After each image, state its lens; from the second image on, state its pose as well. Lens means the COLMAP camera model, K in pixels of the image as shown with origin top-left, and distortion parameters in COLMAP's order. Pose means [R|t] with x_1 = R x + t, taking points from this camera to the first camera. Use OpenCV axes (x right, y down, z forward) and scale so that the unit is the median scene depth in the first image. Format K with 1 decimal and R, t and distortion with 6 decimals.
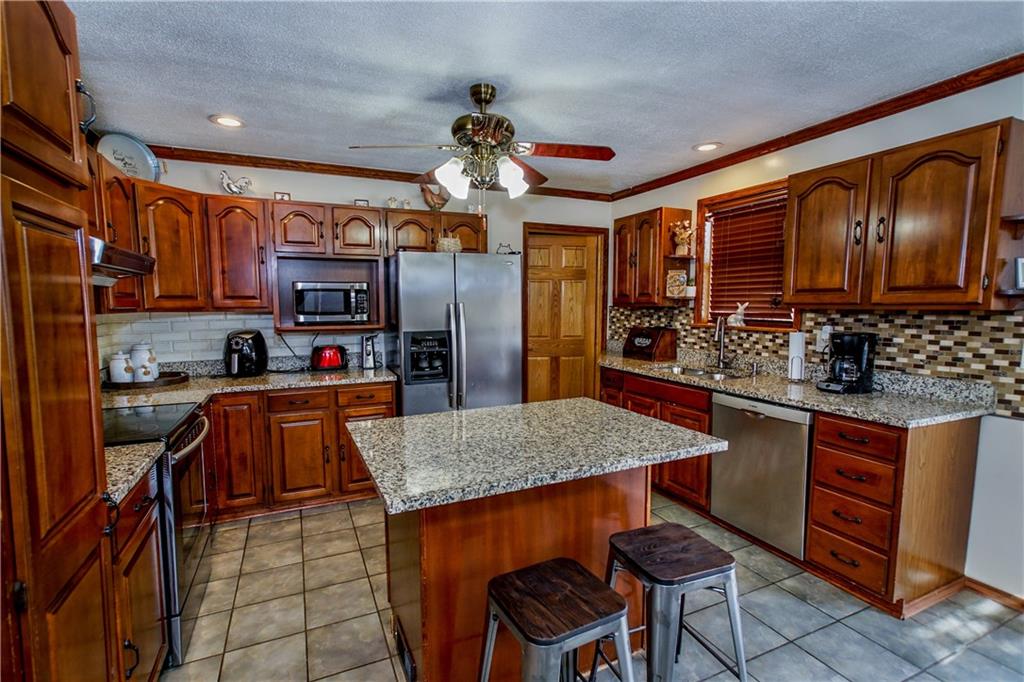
lens RADIAL K [[479.9, 0, 502.2], [0, 479.9, 348.3], [0, 0, 1]] dist [-0.008777, 0.011513]
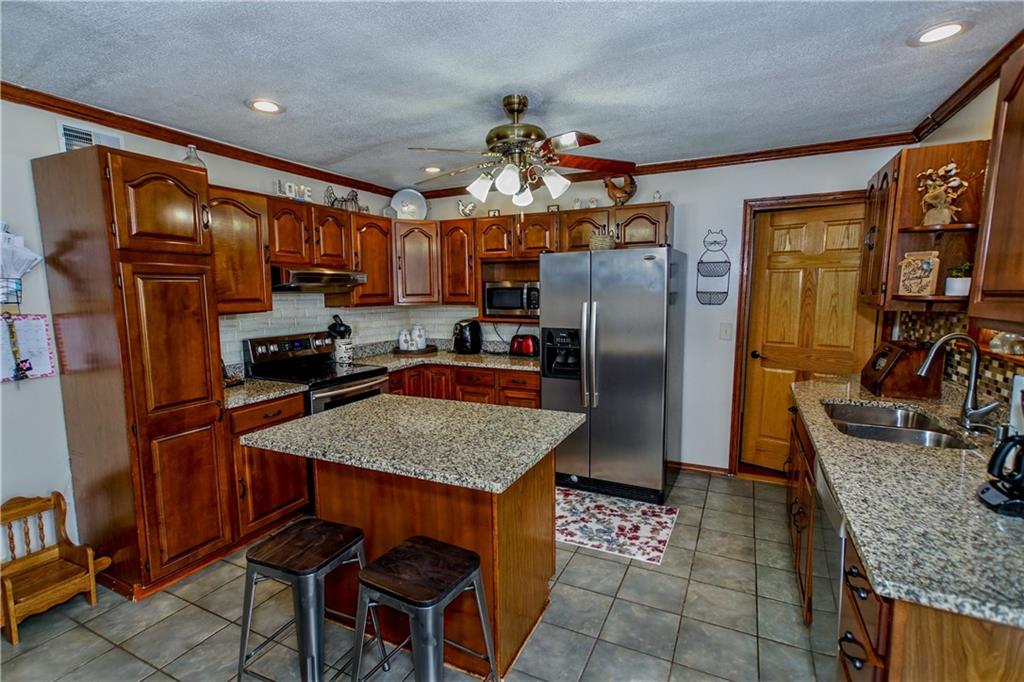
lens RADIAL K [[479.9, 0, 502.8], [0, 479.9, 346.1], [0, 0, 1]] dist [-0.008777, 0.011513]
pose [[0.638234, 0.089022, -0.764678, 0.787724], [-0.067611, 0.995935, 0.059513, -0.070796], [0.766868, 0.013717, 0.641658, 0.326658]]
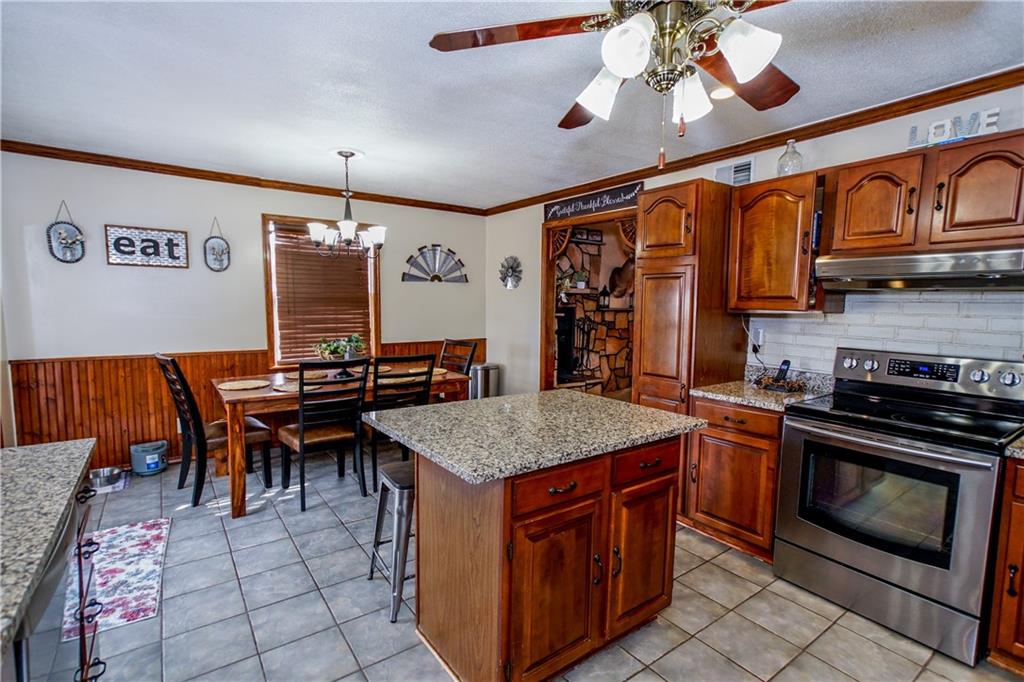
lens RADIAL K [[479.9, 0, 508.4], [0, 479.9, 347.9], [0, 0, 1]] dist [-0.008777, 0.011513]
pose [[-0.976800, 0.012042, -0.213813, 0.262651], [-0.030410, 0.980500, 0.194150, -0.155206], [0.211982, 0.196147, -0.957387, 1.586618]]
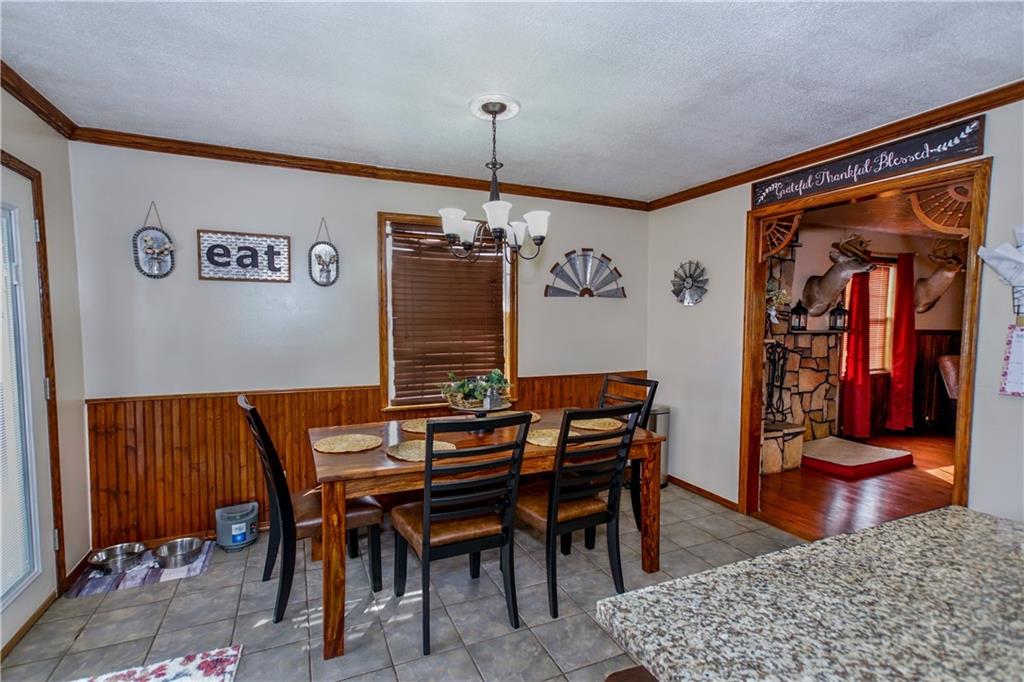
lens RADIAL K [[479.9, 0, 505.6], [0, 479.9, 349.2], [0, 0, 1]] dist [-0.008777, 0.011513]
pose [[-0.999972, -0.002806, -0.006902, 0.407522], [-0.003870, 0.987211, 0.159371, -0.101054], [0.006366, 0.159393, -0.987195, 1.033410]]
